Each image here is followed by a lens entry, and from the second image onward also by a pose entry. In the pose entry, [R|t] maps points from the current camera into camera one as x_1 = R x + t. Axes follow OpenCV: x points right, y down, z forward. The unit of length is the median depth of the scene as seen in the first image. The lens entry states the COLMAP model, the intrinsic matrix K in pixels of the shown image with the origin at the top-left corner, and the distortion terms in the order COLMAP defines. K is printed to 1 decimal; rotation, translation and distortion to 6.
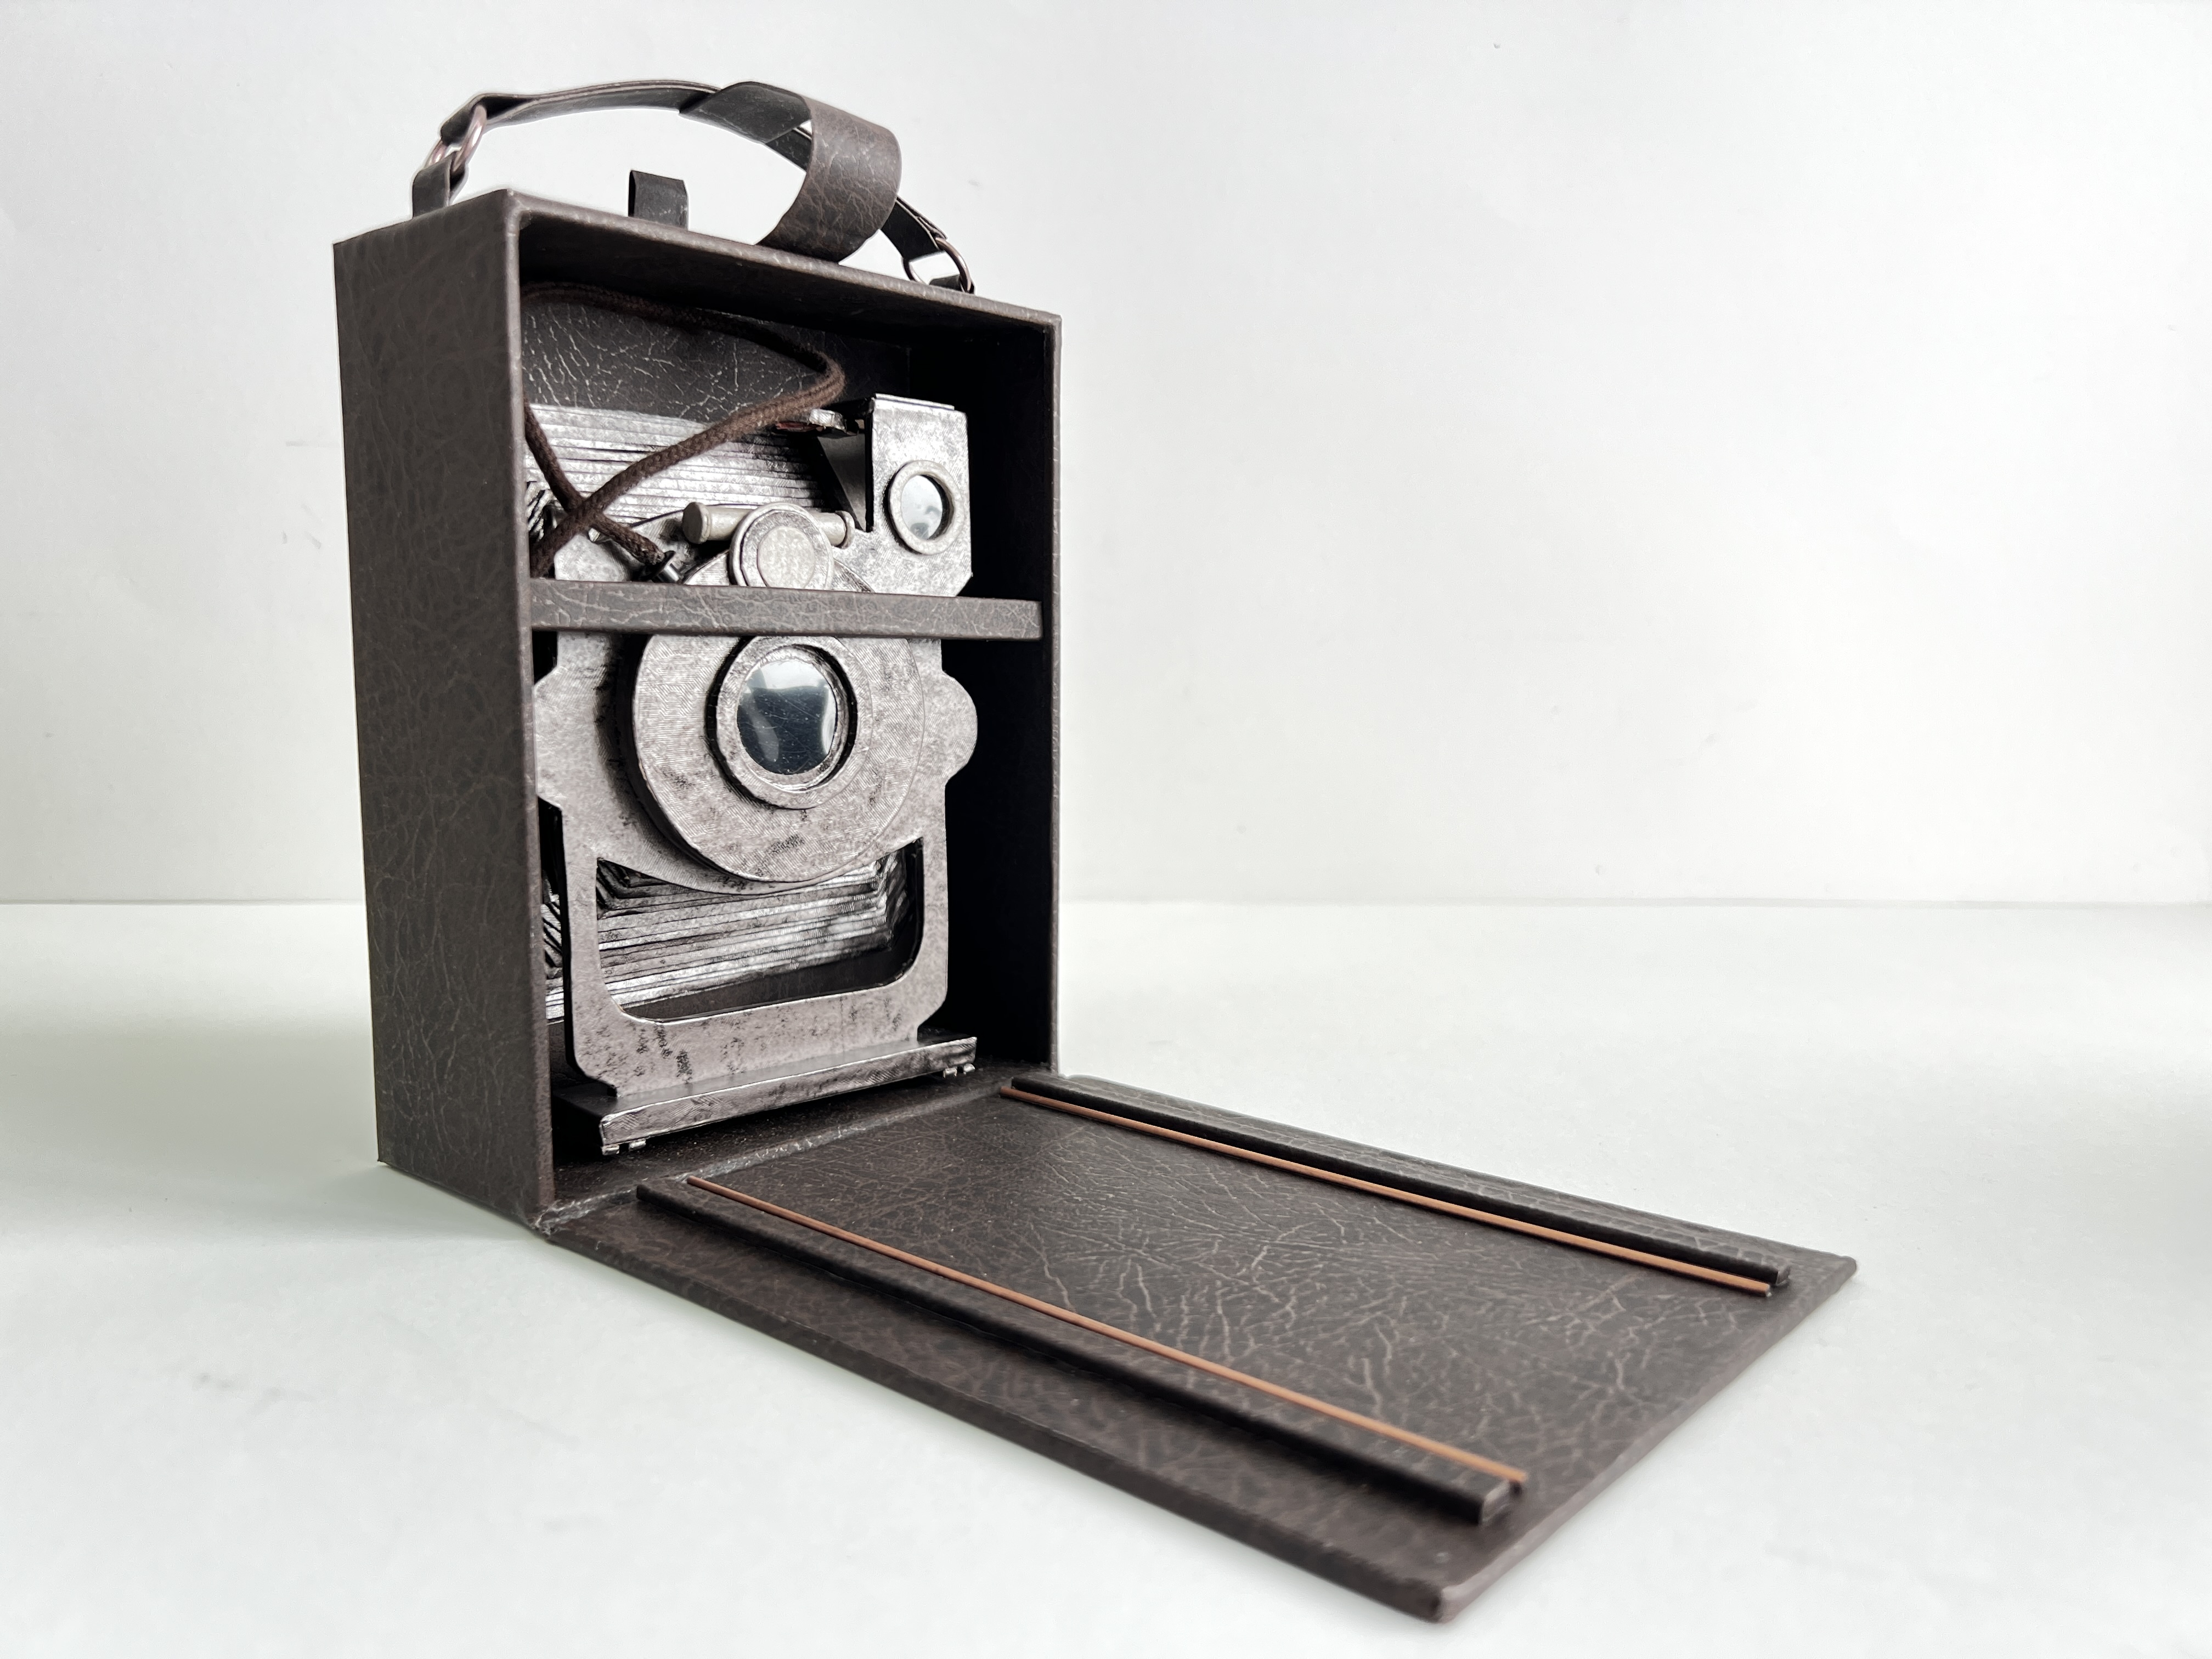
lens RADIAL K [[1653.5, 0, 1077.6], [0, 1653.5, 833.6], [0, 0, 1]] dist [0.006198, -0.051045]
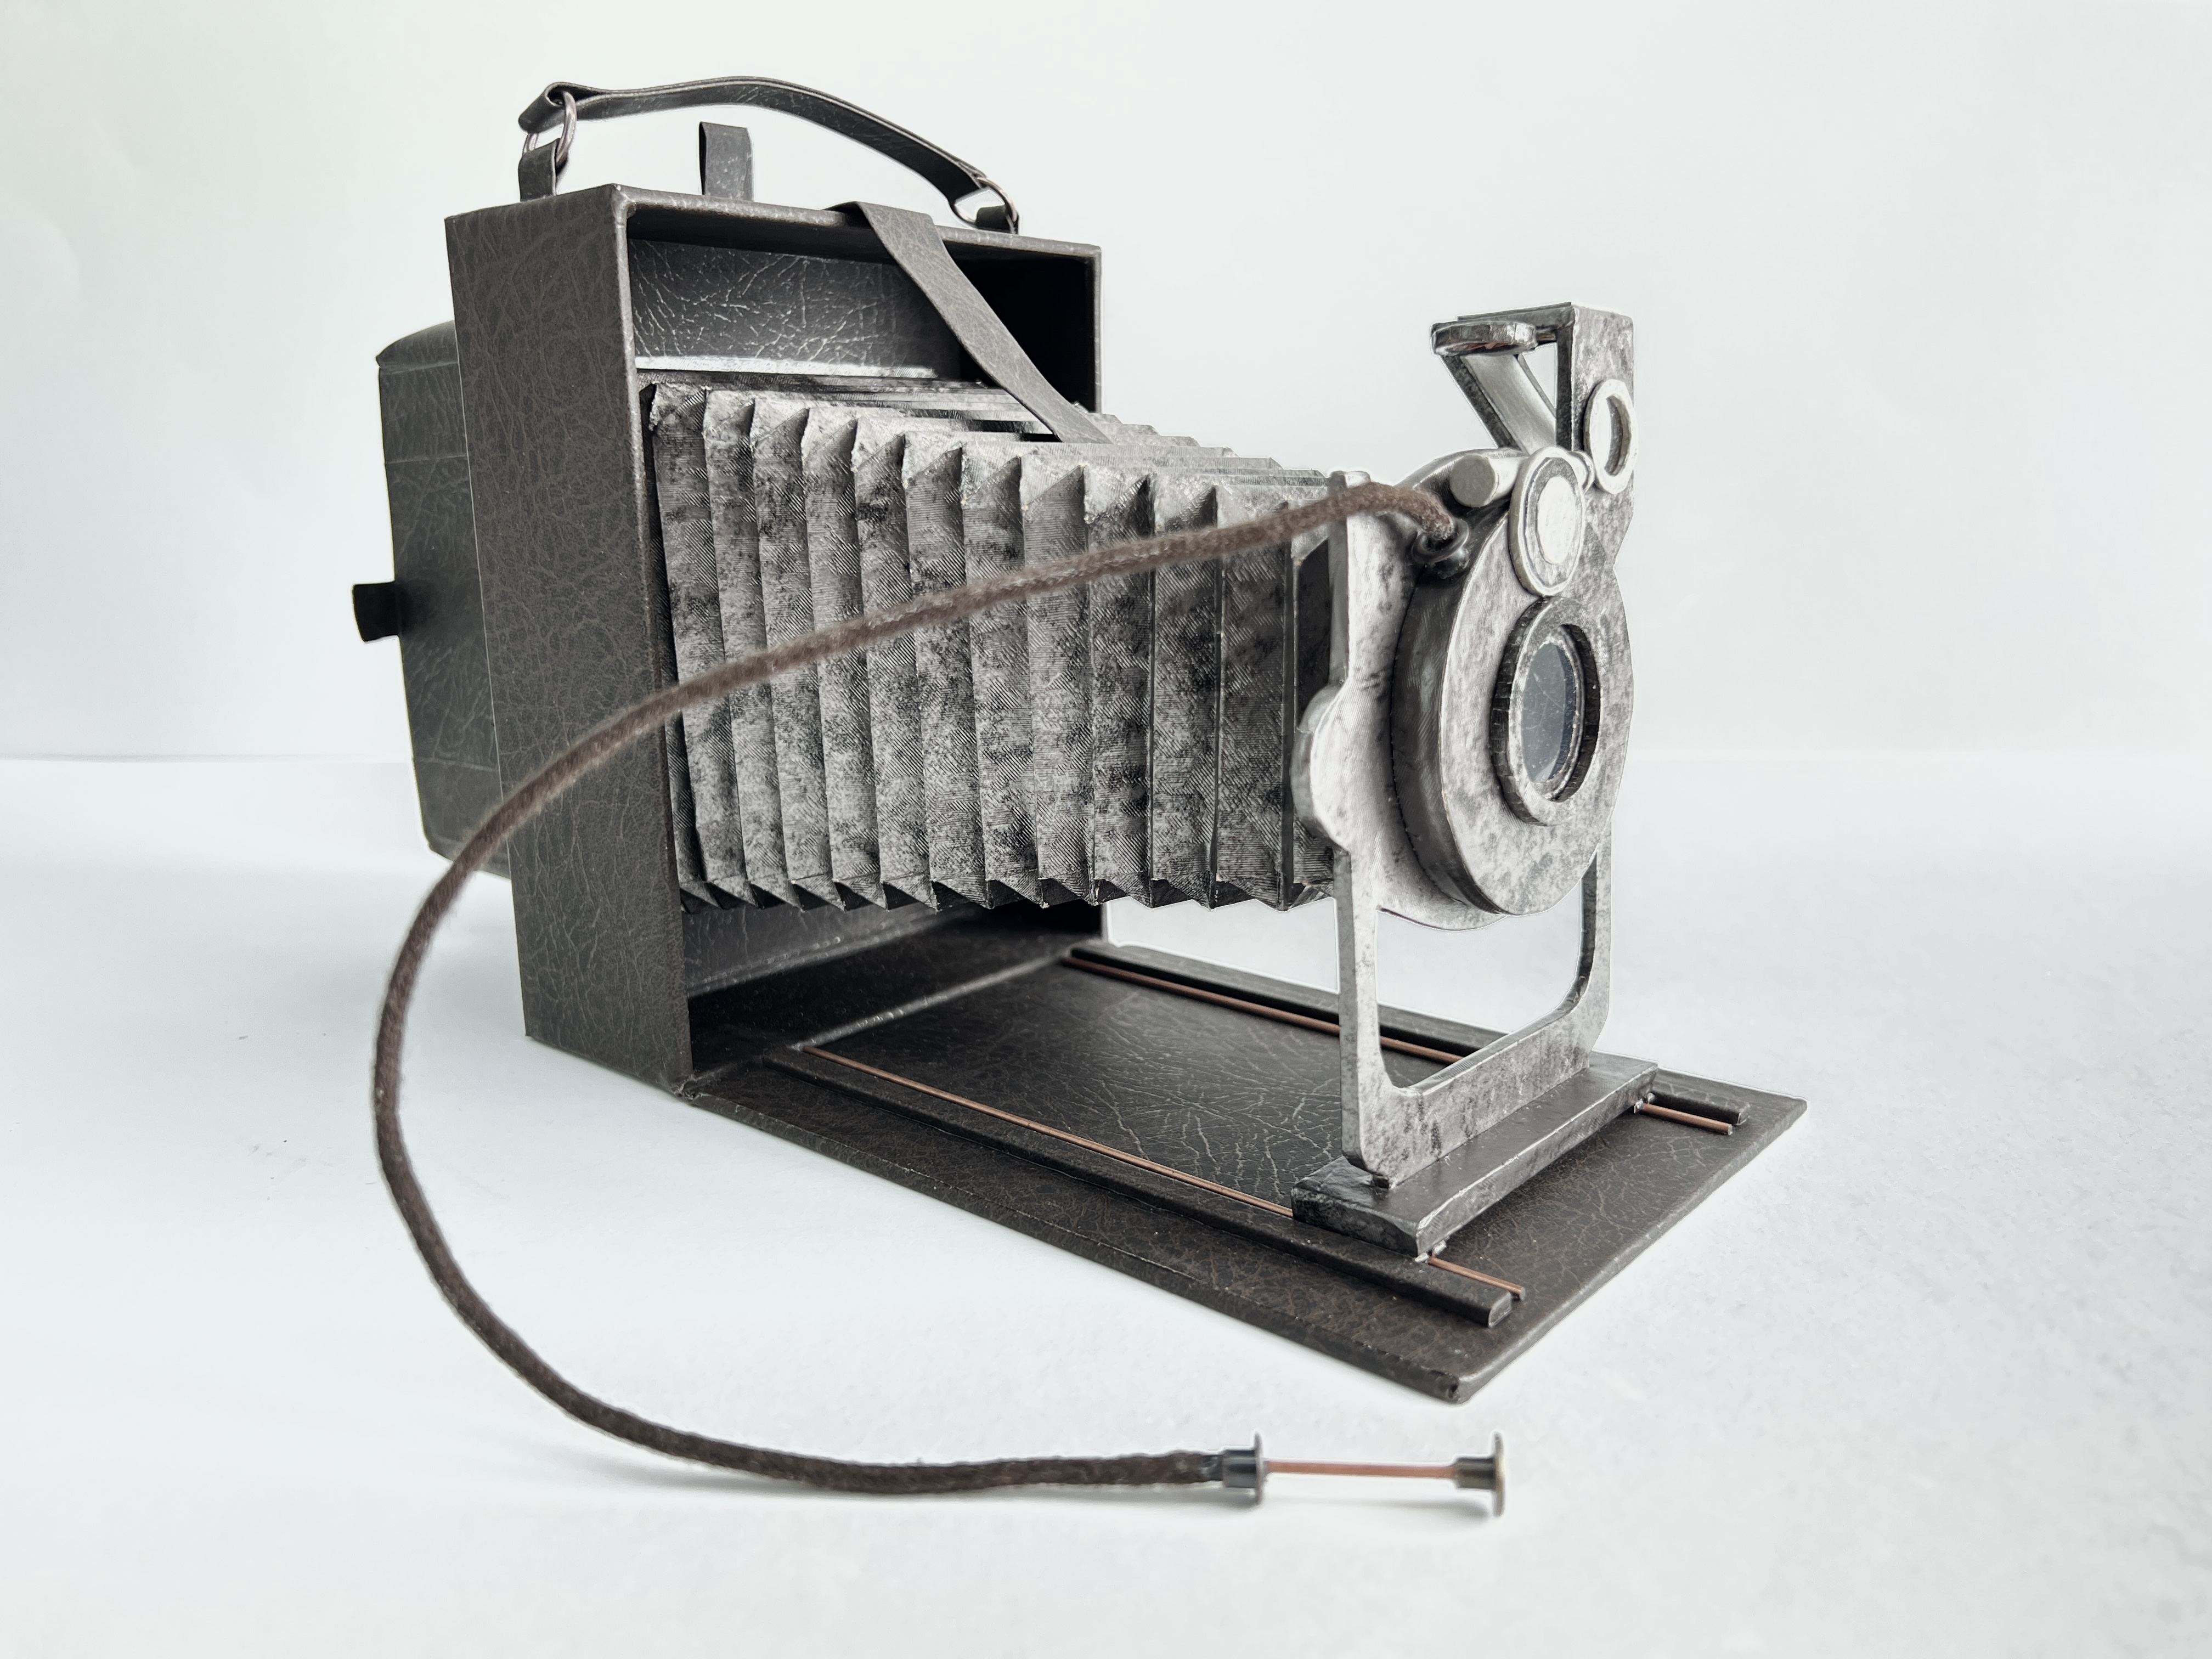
lens RADIAL K [[1660.9, 0, 1076.1], [0, 1660.9, 831.2], [0, 0, 1]] dist [0.054642, -0.163905]
pose [[0.999783, -0.020744, -0.002113, -0.039999], [0.020850, 0.993707, 0.110055, -0.070413], [-0.000183, -0.110075, 0.993923, -0.151756]]
